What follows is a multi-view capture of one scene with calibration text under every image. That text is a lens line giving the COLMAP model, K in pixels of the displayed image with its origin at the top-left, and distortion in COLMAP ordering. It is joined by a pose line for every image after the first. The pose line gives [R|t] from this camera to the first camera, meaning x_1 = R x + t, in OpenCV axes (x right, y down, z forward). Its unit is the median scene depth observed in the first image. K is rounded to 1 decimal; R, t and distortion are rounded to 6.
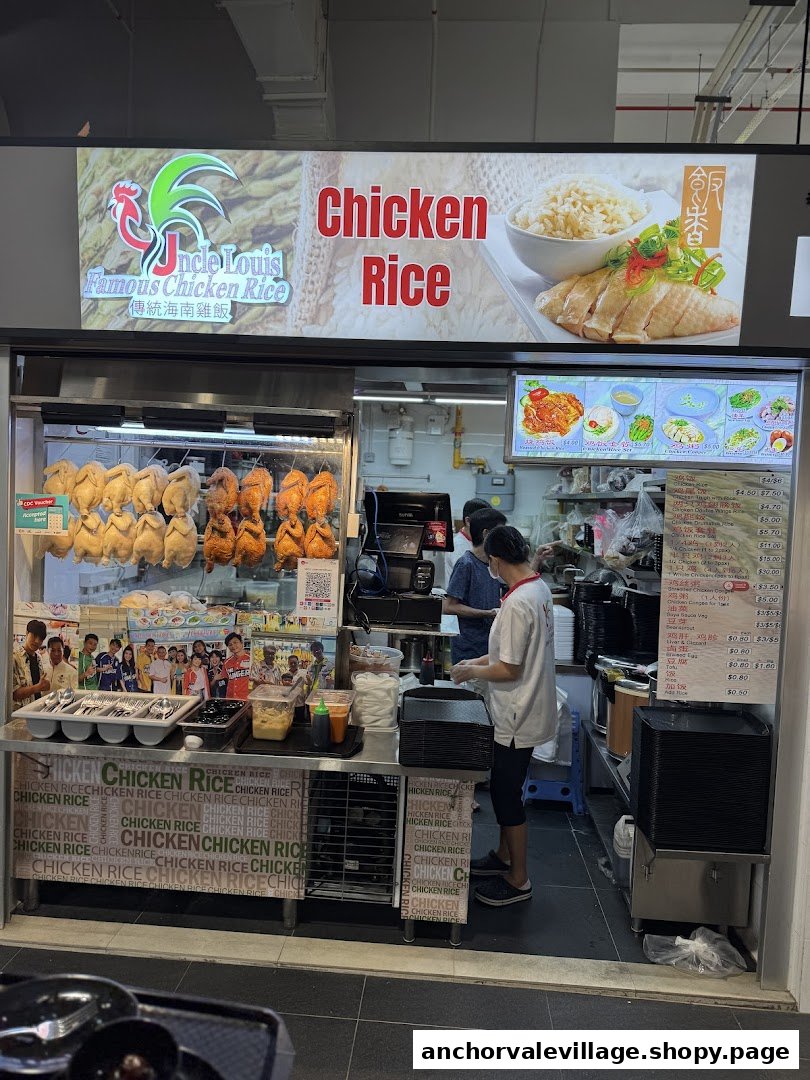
lens RADIAL K [[752.2, 0, 405.0], [0, 752.2, 540.0], [0, 0, 1]] dist [0.037135, -0.078514]
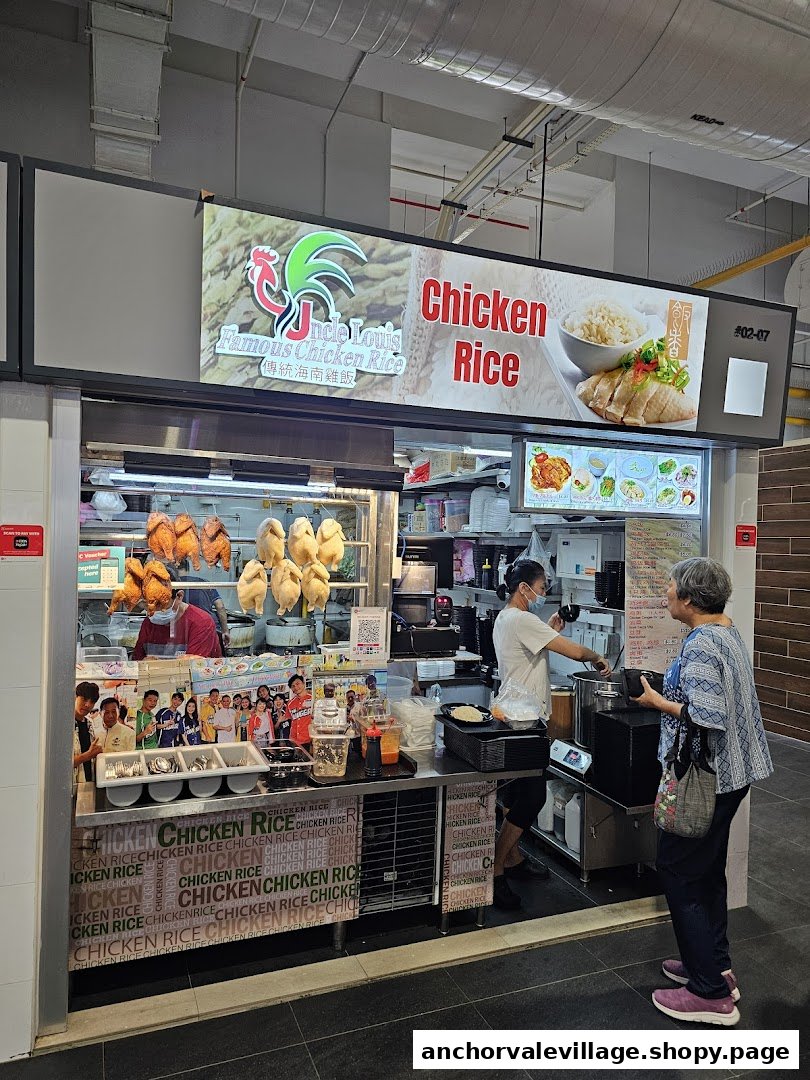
lens RADIAL K [[723.5, 0, 400.7], [0, 723.5, 547.0], [0, 0, 1]] dist [0.024175, -0.001854]
pose [[0.902477, -0.022087, 0.430172, -0.524490], [0.034344, 0.999195, -0.020749, -0.027928], [-0.429367, 0.033500, 0.902509, 0.023388]]
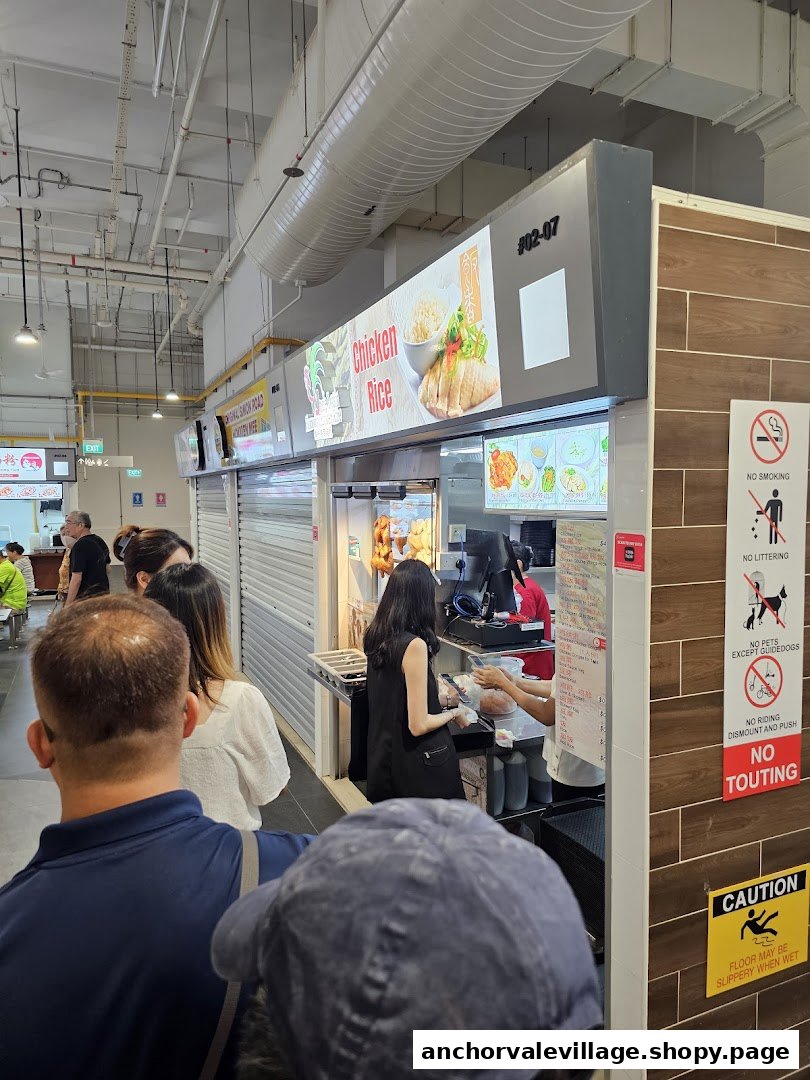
lens RADIAL K [[723.5, 0, 400.7], [0, 723.5, 547.0], [0, 0, 1]] dist [0.024175, -0.001854]
pose [[0.455764, 0.021344, -0.889845, 1.046595], [-0.012548, 0.999767, 0.017554, -0.066393], [0.890012, 0.003166, 0.455925, 0.349215]]
